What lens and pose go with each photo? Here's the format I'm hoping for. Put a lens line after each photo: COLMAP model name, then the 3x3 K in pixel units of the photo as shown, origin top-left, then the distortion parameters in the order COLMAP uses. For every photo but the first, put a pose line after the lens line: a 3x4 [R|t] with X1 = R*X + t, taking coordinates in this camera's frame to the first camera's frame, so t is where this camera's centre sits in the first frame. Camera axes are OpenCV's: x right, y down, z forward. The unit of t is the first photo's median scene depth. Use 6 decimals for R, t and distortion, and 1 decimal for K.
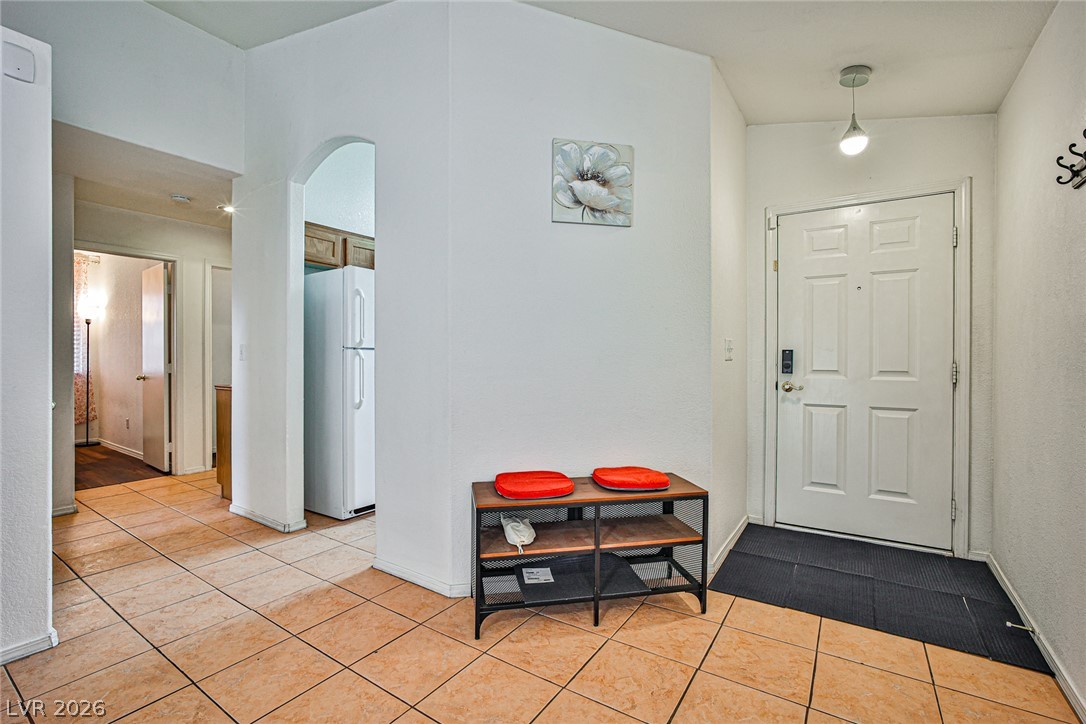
lens RADIAL K [[481.3, 0, 547.0], [0, 481.3, 358.5], [0, 0, 1]] dist [-0.033121, 0.011635]
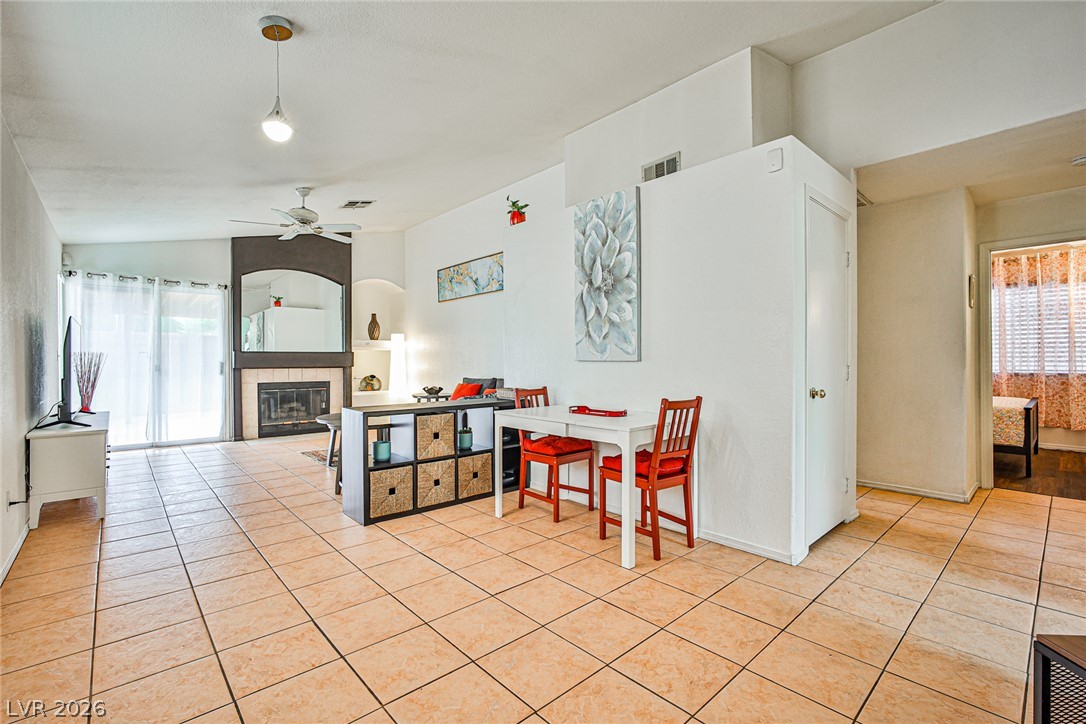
lens RADIAL K [[498.5, 0, 545.3], [0, 498.5, 362.9], [0, 0, 1]] dist [-0.032918, 0.013865]
pose [[-0.247784, 0.007692, -0.968785, 0.406712], [0.004000, 0.999968, 0.006917, -0.001174], [0.968807, -0.002161, -0.247807, 0.485687]]
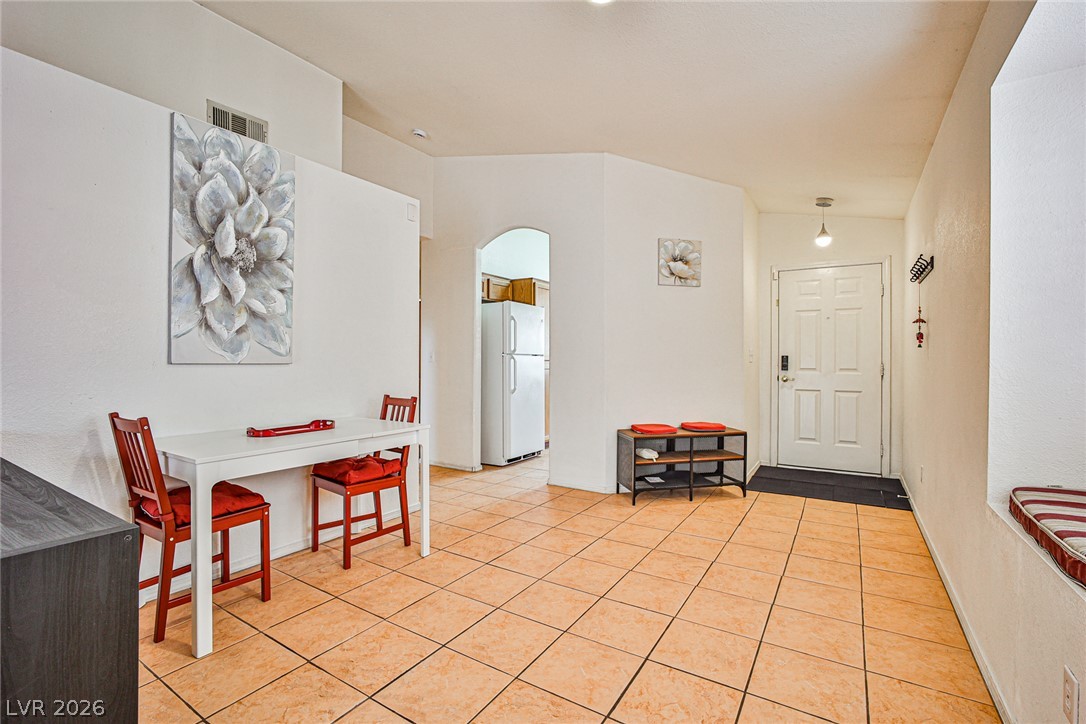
lens RADIAL K [[501.6, 0, 546.2], [0, 501.6, 357.2], [0, 0, 1]] dist [-0.020789, 0.000329]
pose [[0.999158, 0.001189, 0.041009, -0.464674], [-0.001010, 0.999990, -0.004375, -0.005940], [-0.041014, 0.004330, 0.999149, -0.815742]]
